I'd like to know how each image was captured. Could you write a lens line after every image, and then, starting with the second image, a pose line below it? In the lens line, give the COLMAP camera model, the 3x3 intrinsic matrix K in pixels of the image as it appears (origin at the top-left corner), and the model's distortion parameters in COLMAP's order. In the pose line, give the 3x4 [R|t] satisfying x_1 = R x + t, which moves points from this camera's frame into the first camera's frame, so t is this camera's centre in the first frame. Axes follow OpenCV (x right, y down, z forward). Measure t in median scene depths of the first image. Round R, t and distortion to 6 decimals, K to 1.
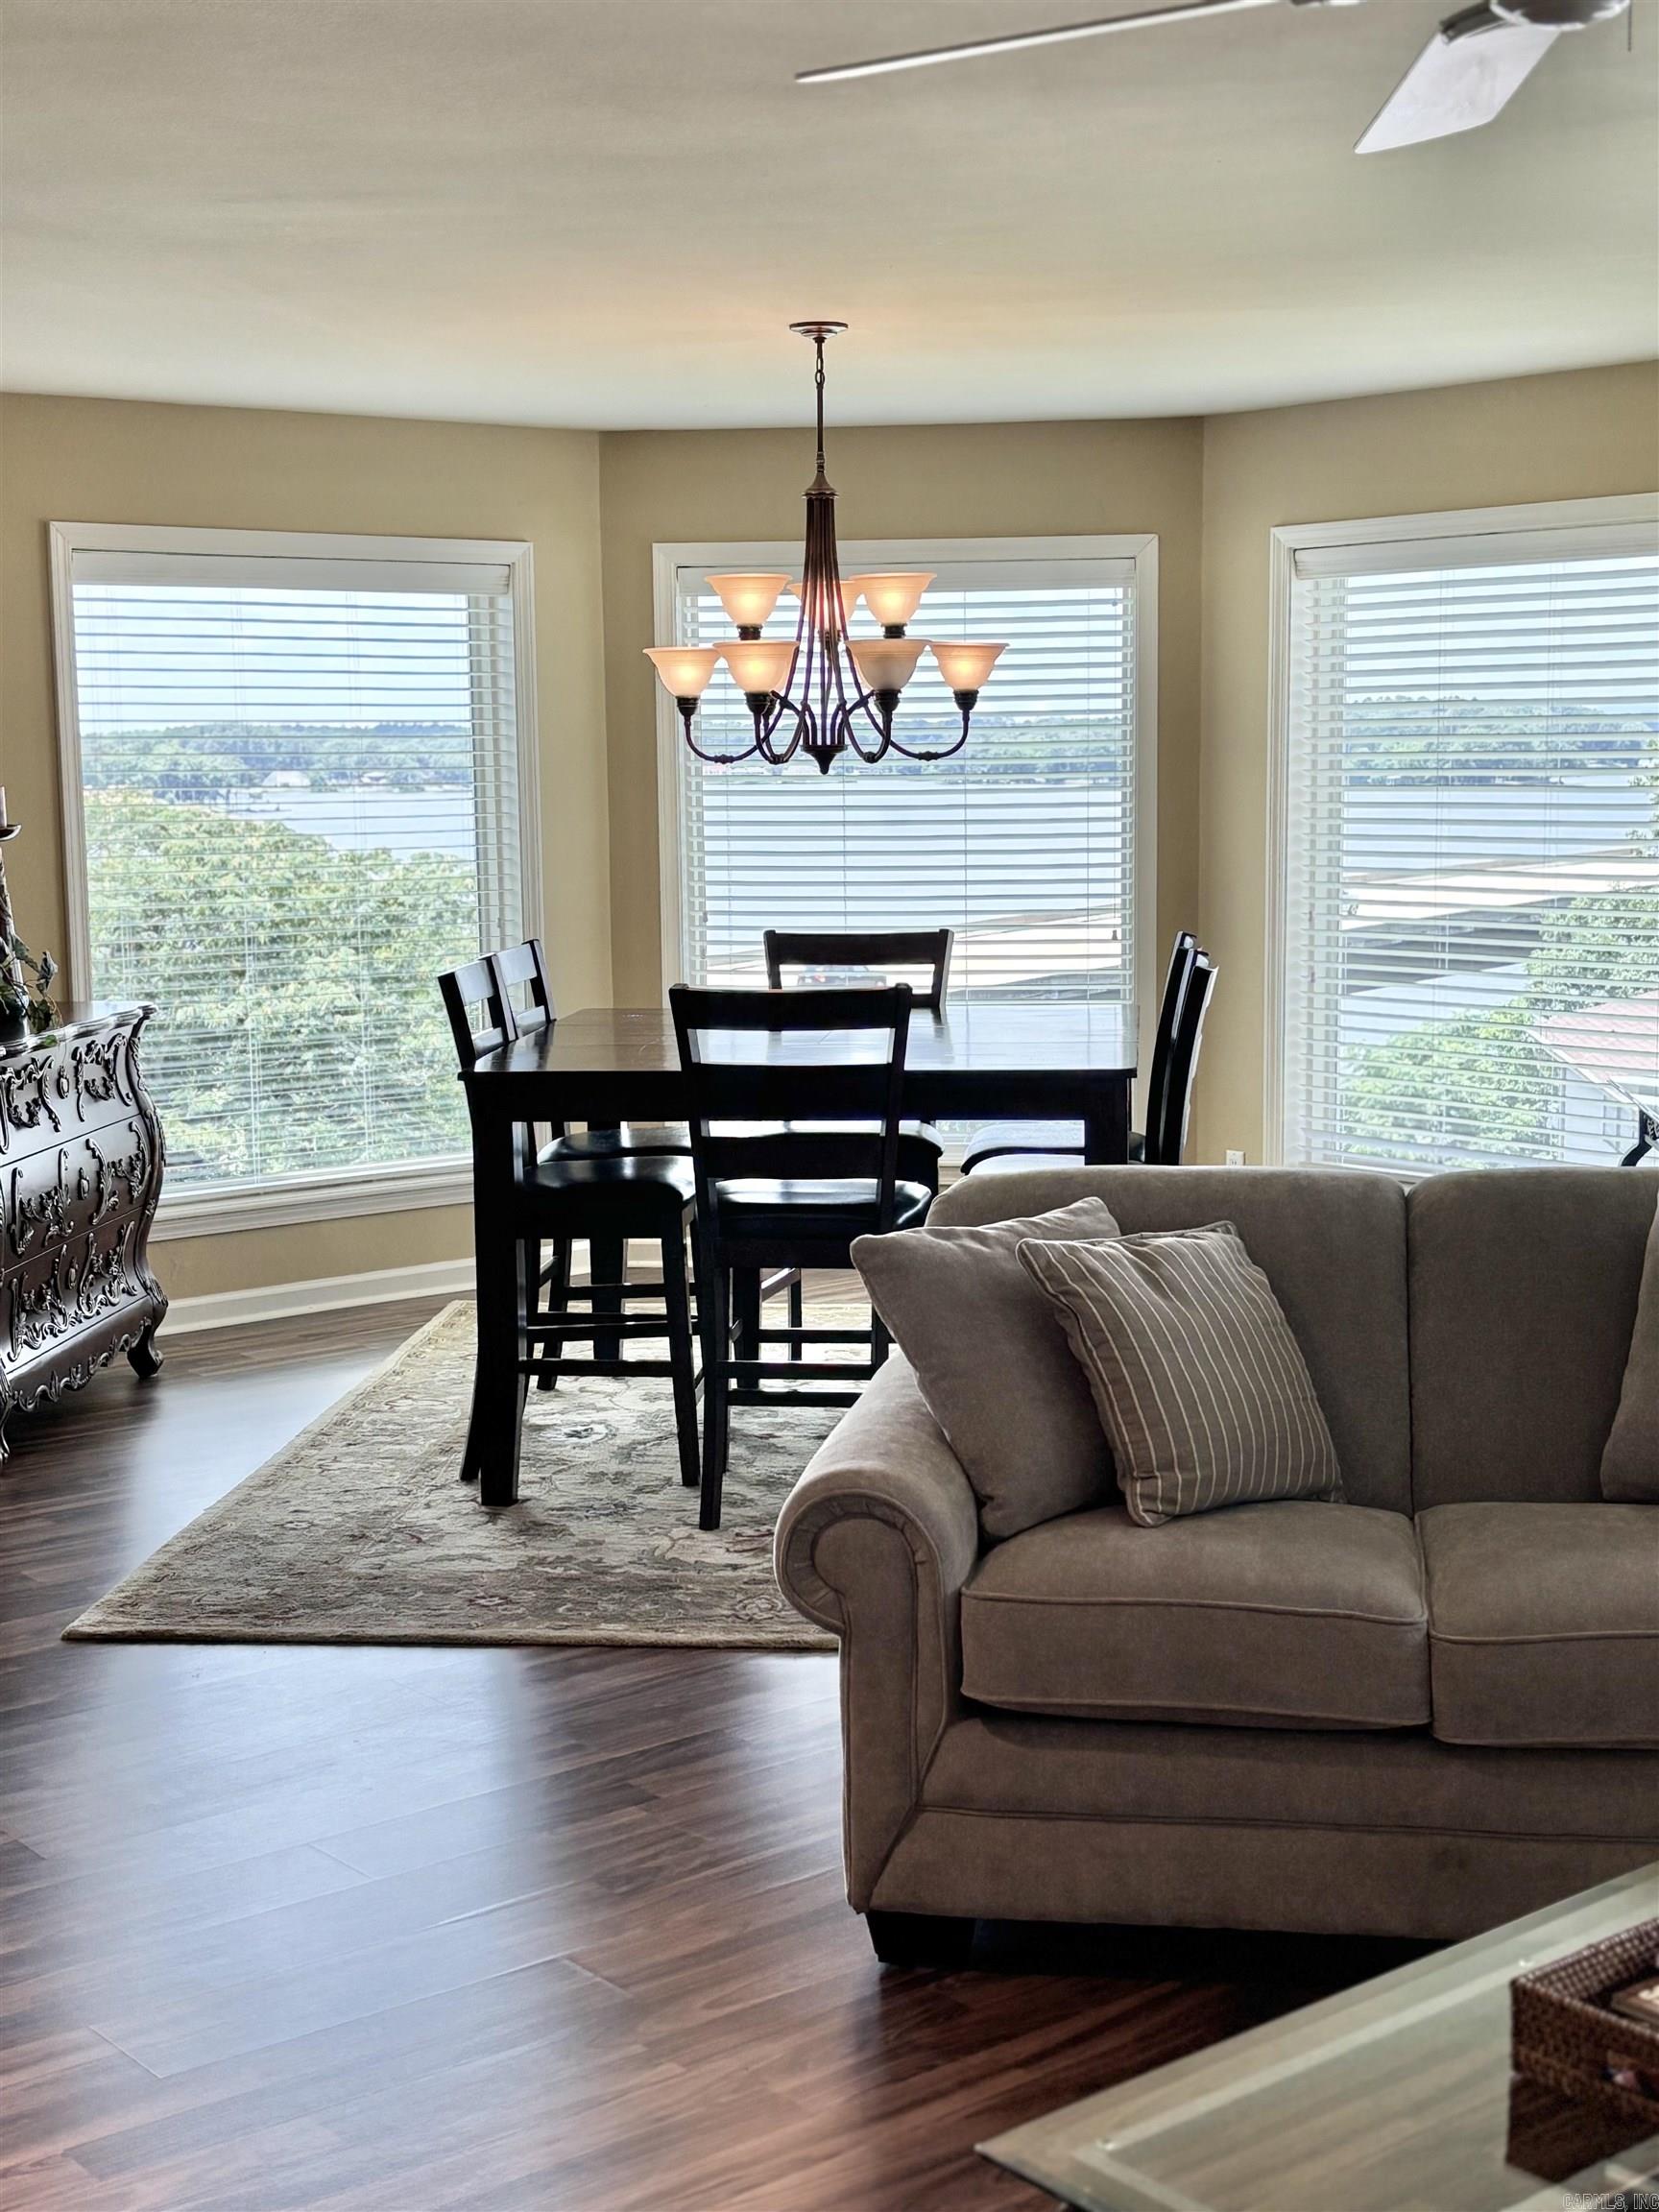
lens RADIAL K [[3052.1, 0, 833.6], [0, 3052.1, 1096.8], [0, 0, 1]] dist [0.128230, 0.000000]
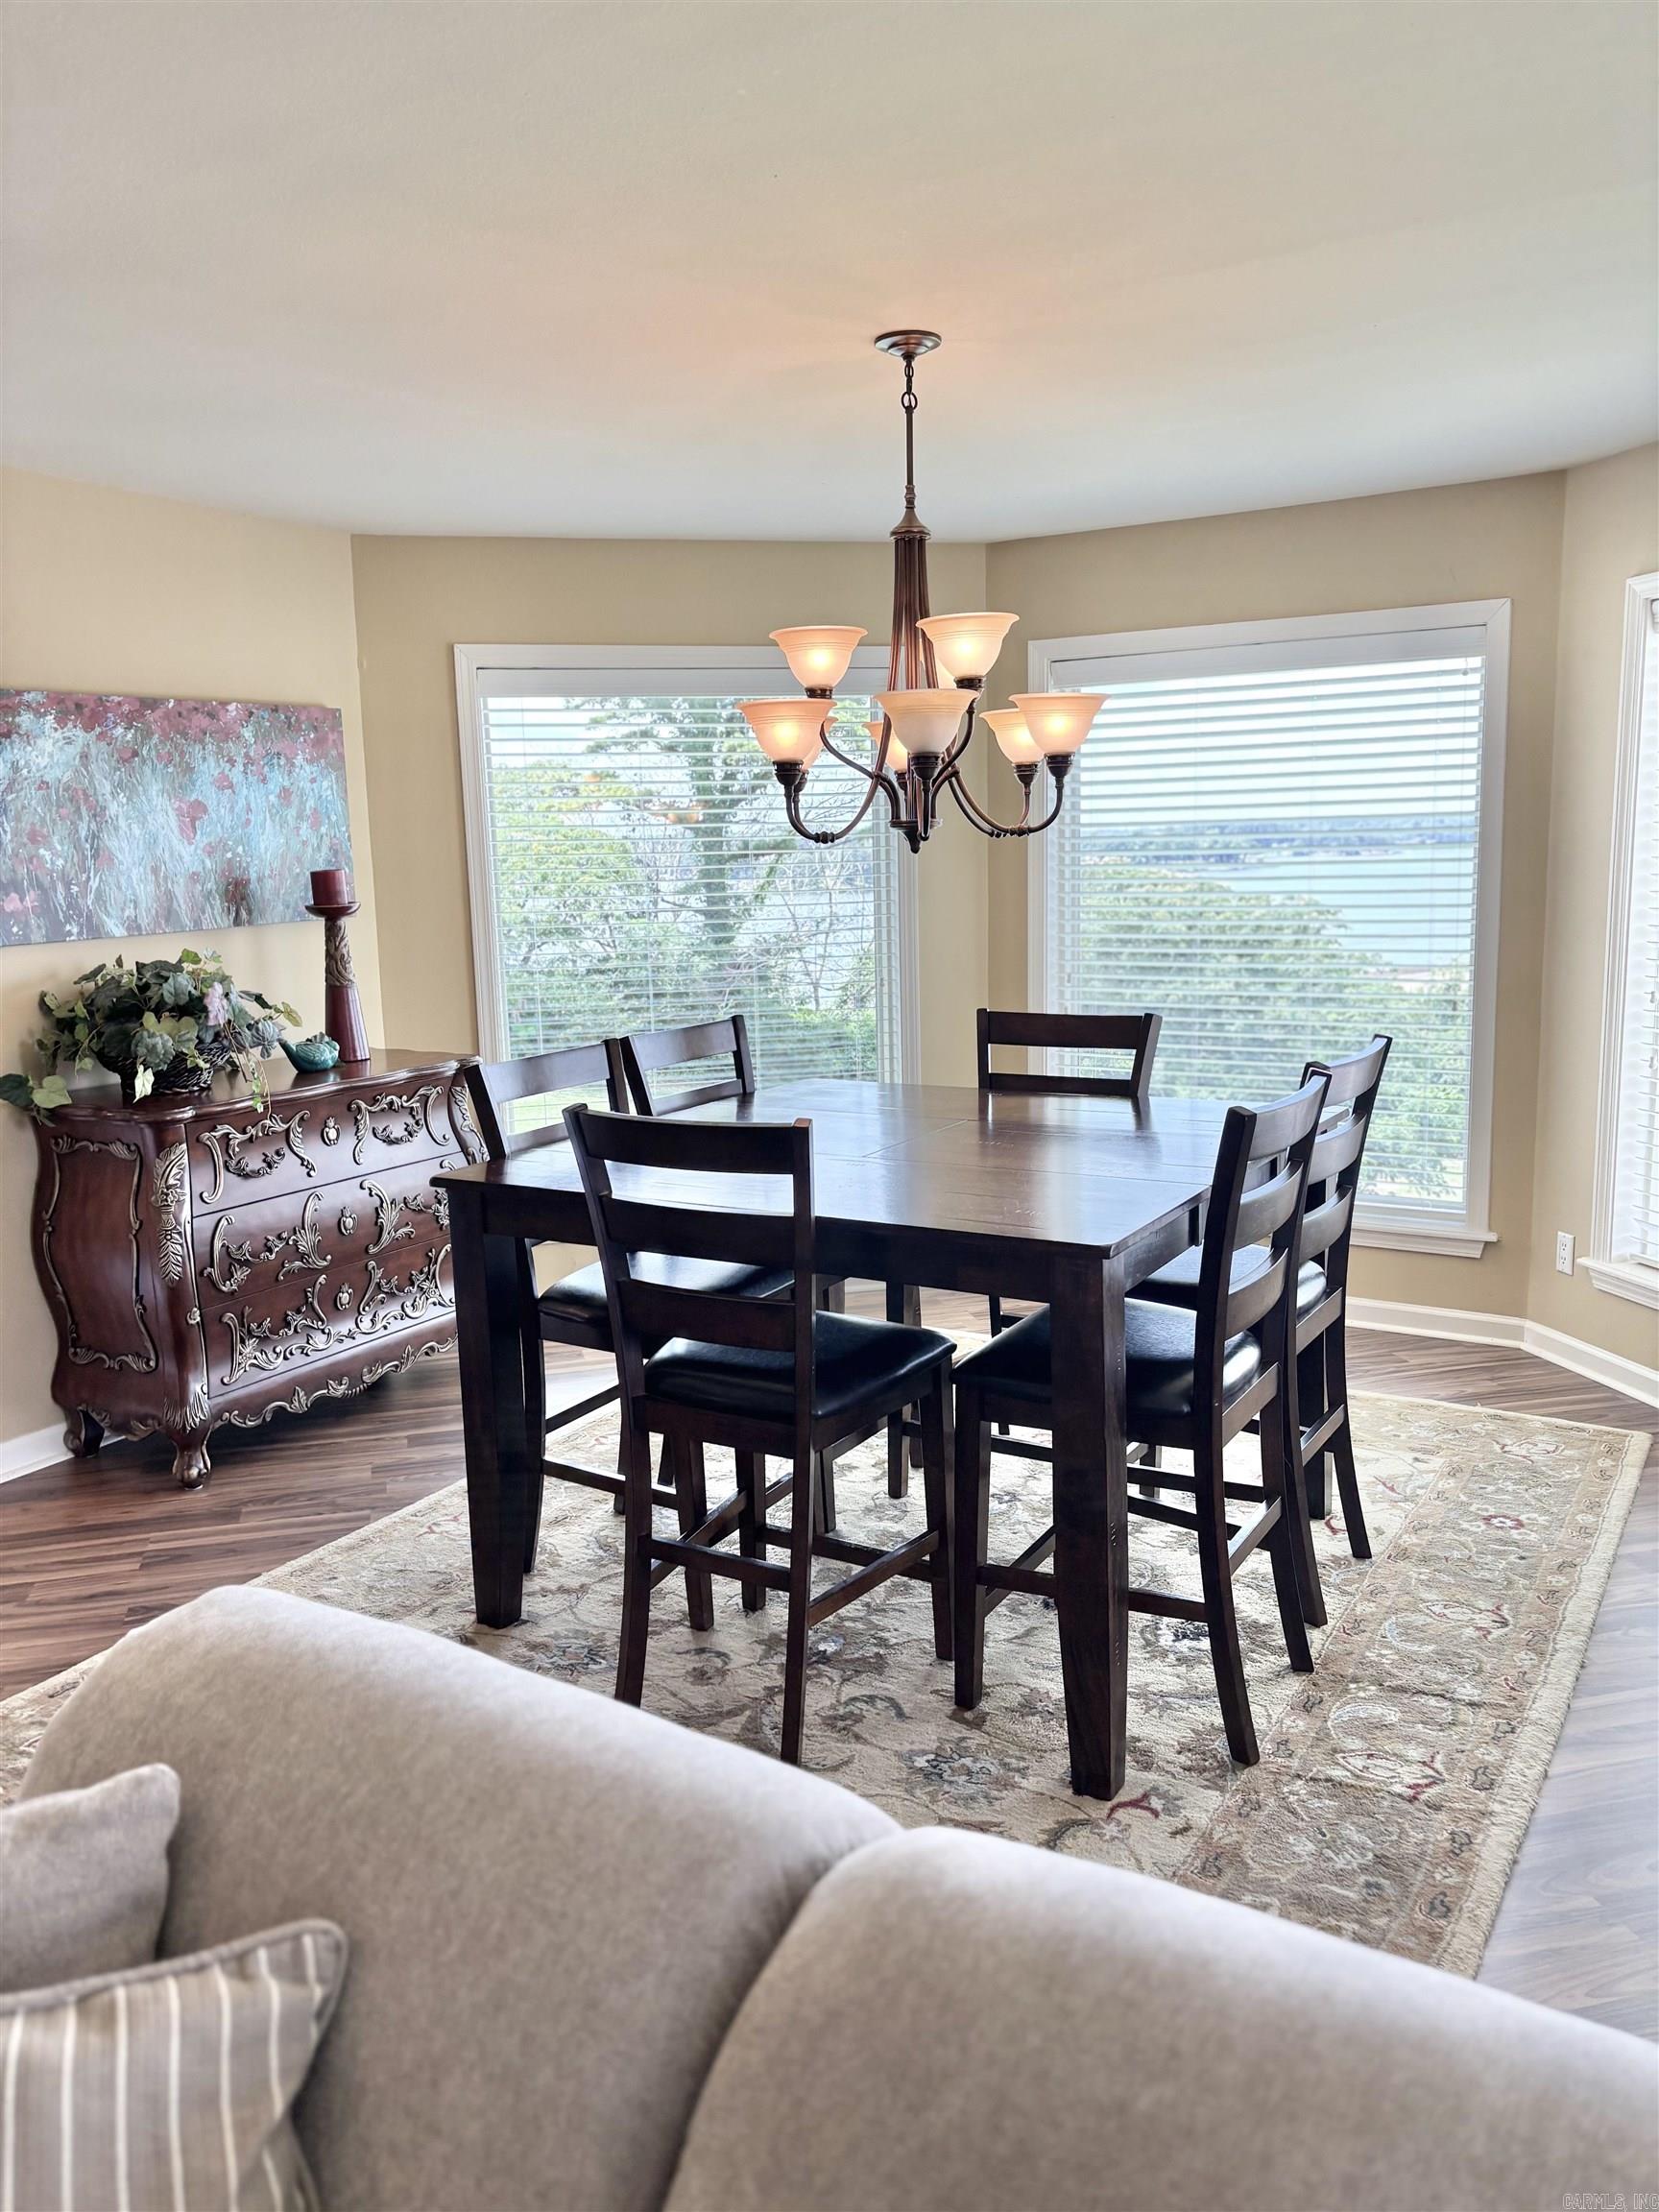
lens RADIAL K [[1704.8, 0, 816.7], [0, 1704.8, 1105.8], [0, 0, 1]] dist [0.059834, -0.040843]
pose [[0.904721, 0.055871, -0.422325, 0.155493], [-0.037312, 0.997945, 0.052090, -0.046720], [0.424368, -0.031369, 0.904946, 0.438878]]
